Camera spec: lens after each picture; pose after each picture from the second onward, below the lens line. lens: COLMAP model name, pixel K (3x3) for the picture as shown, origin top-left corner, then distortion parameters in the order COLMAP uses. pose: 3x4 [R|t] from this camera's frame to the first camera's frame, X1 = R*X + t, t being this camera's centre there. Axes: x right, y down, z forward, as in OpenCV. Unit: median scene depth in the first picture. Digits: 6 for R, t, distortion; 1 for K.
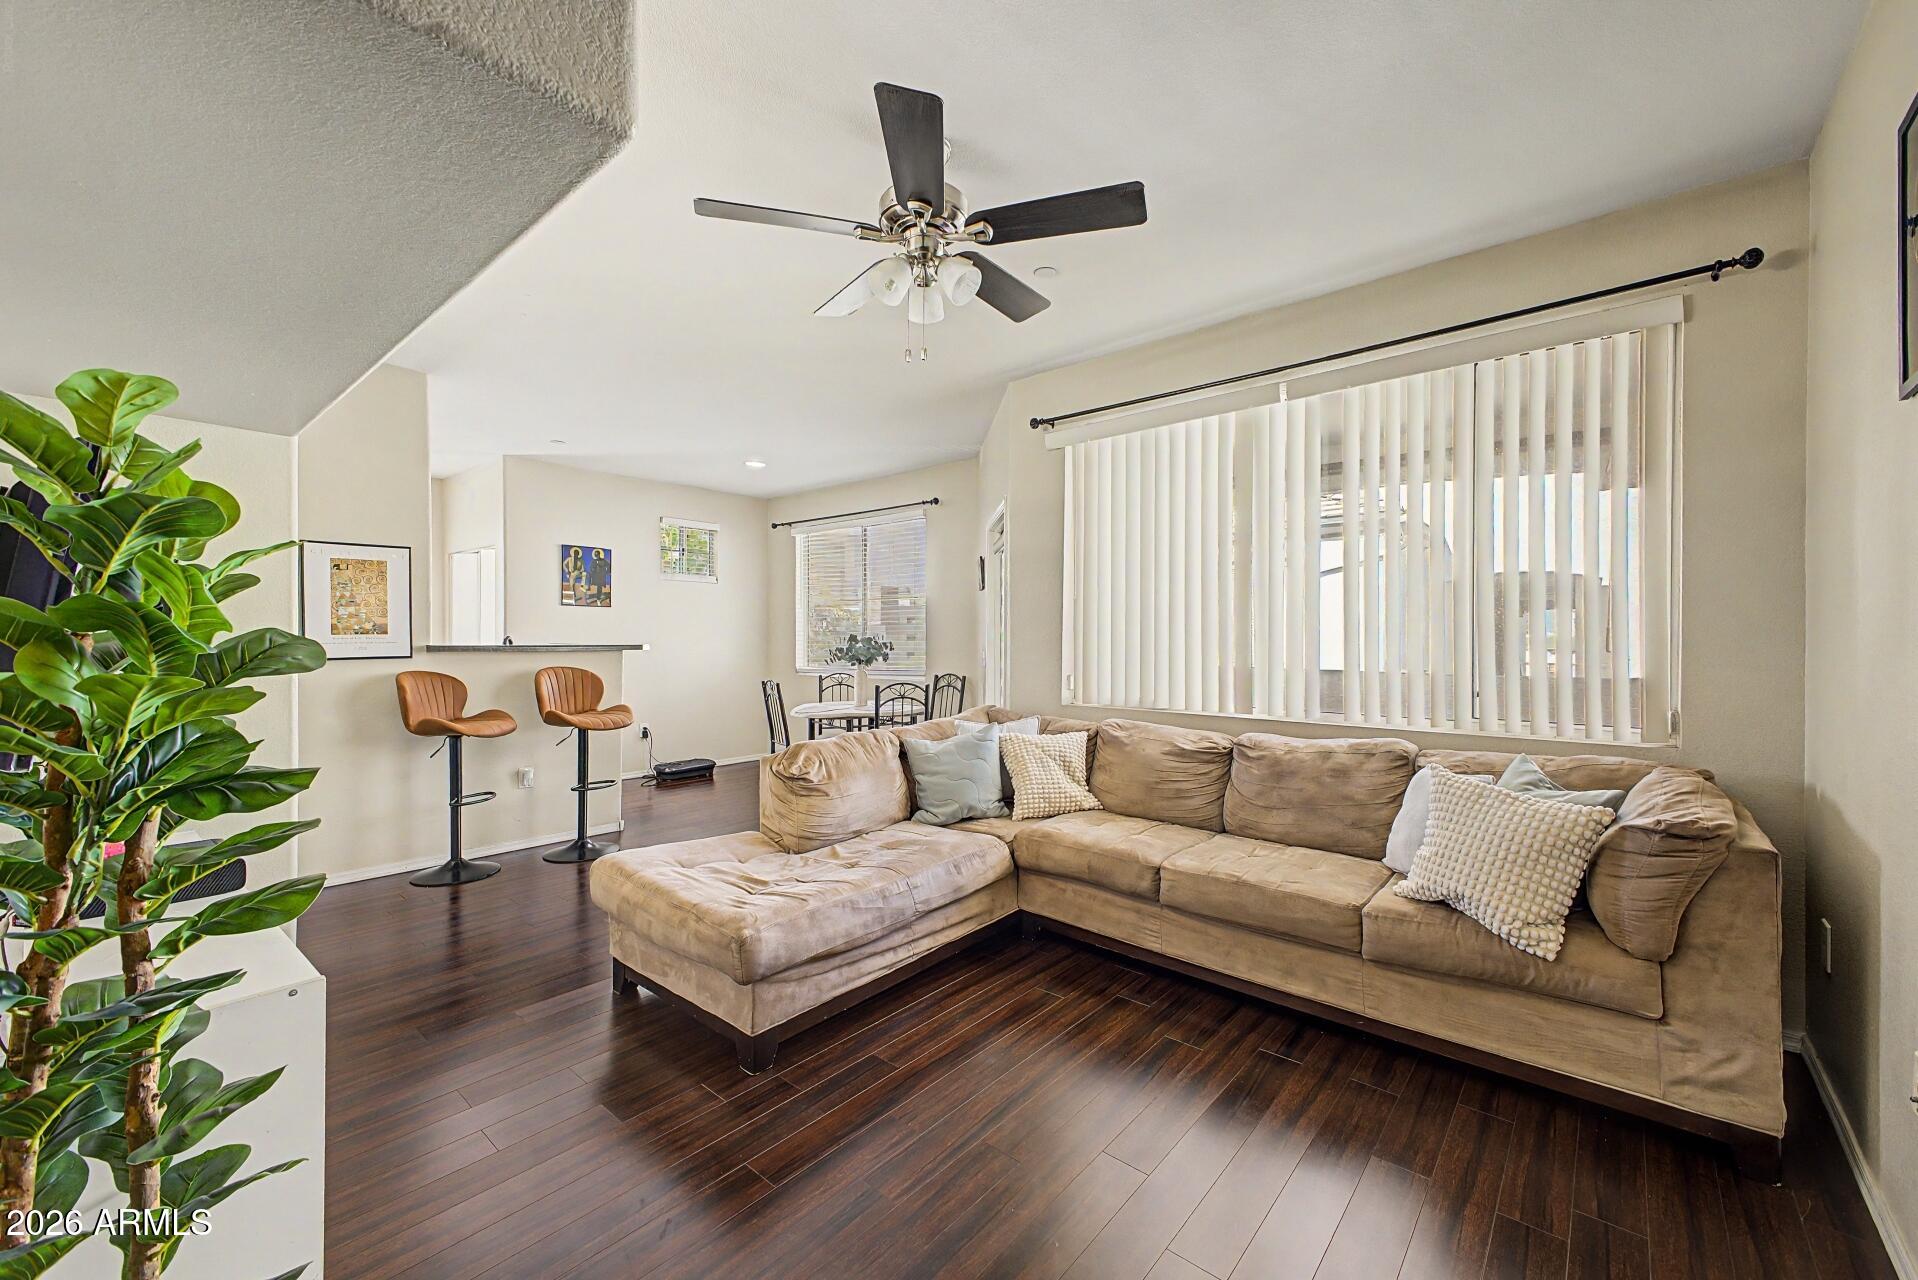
lens RADIAL K [[755.9, 0, 965.6], [0, 755.9, 632.4], [0, 0, 1]] dist [0.020110, -0.007275]
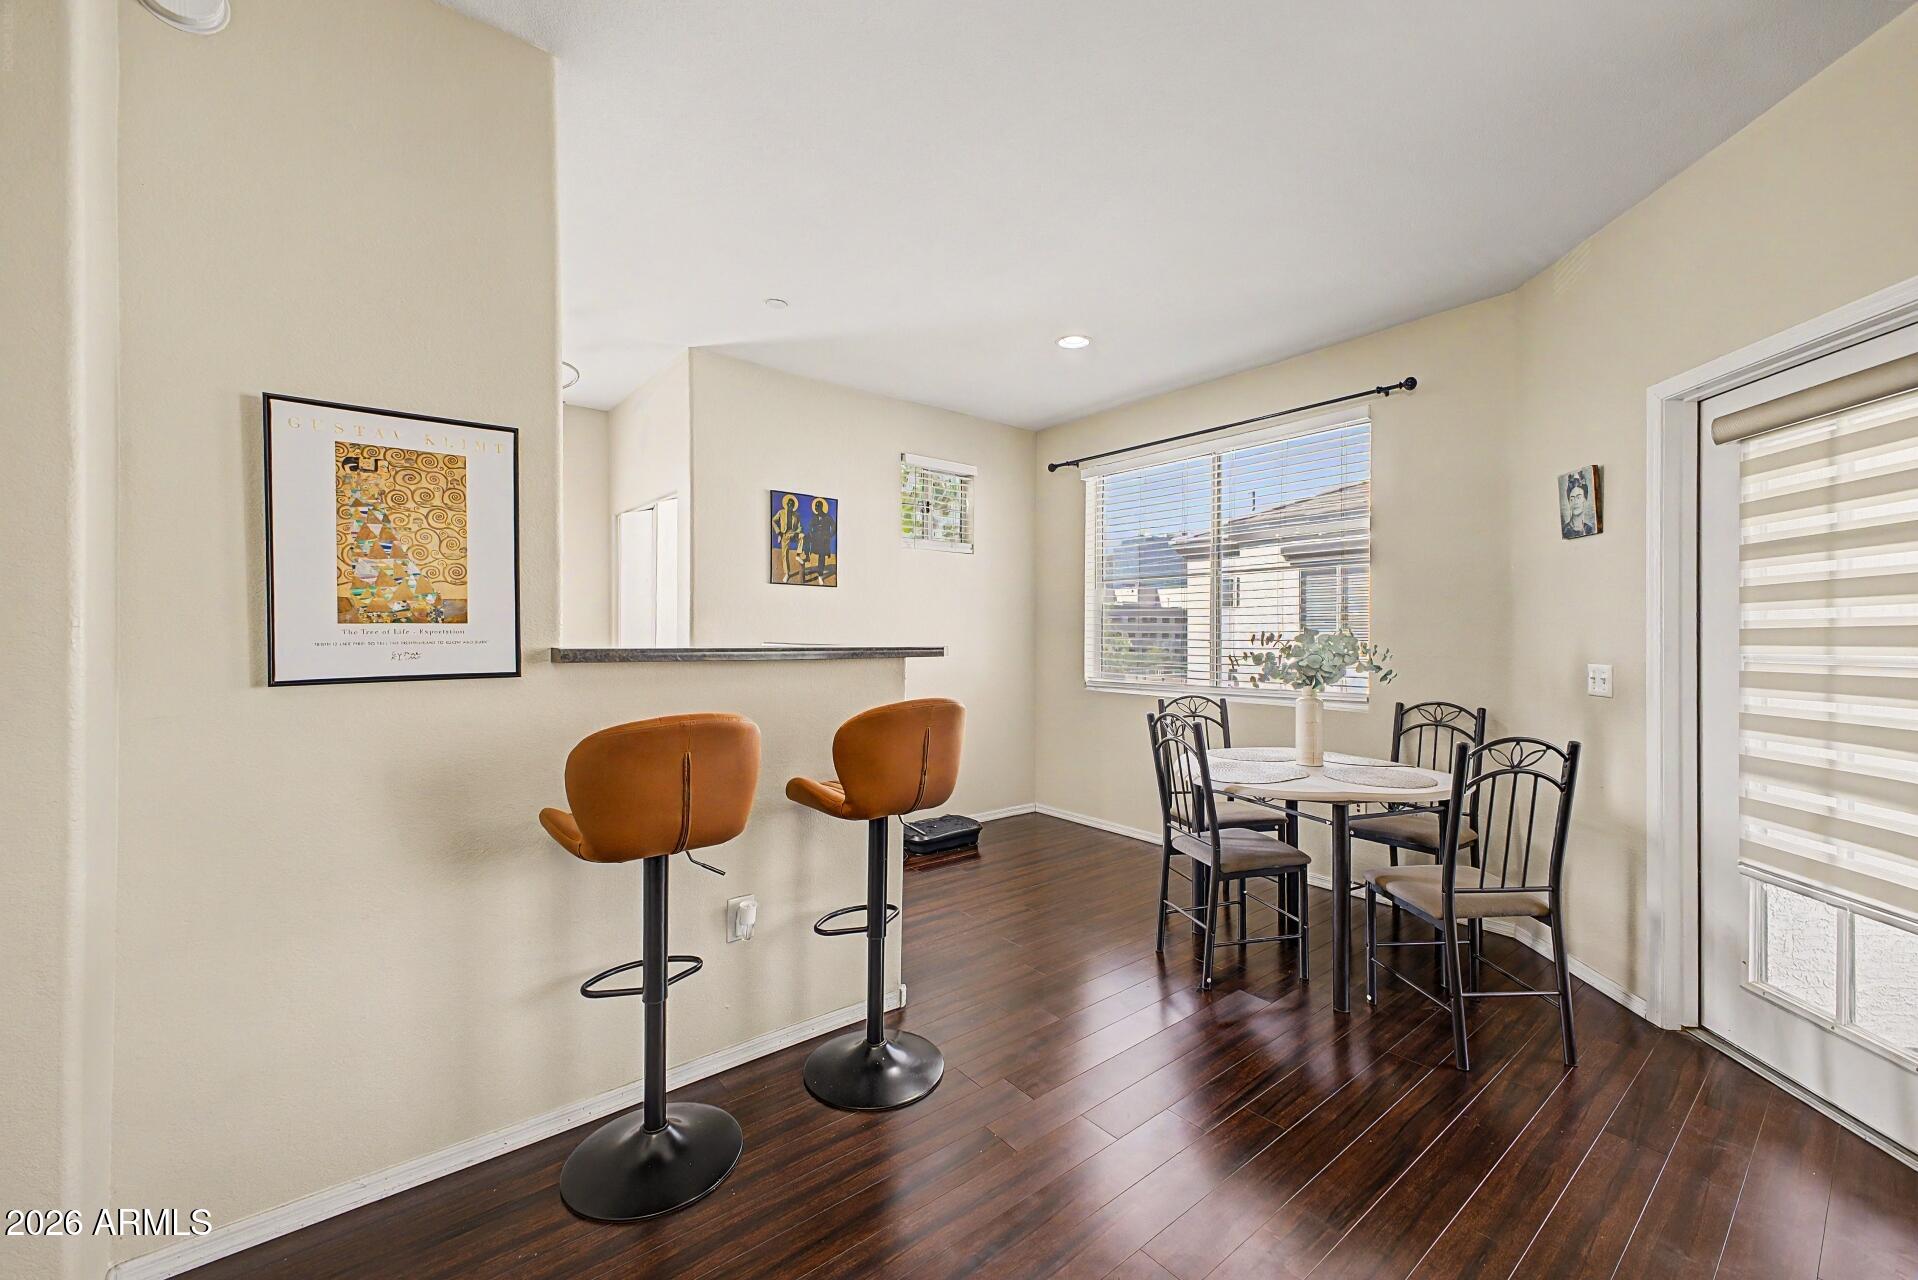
lens RADIAL K [[755.9, 0, 956.5], [0, 755.9, 634.0], [0, 0, 1]] dist [0.020110, -0.007275]
pose [[0.981877, 0.001863, -0.189510, -0.251869], [-0.000897, 0.999986, 0.005182, 0.003744], [0.189517, -0.004918, 0.981865, 0.393681]]
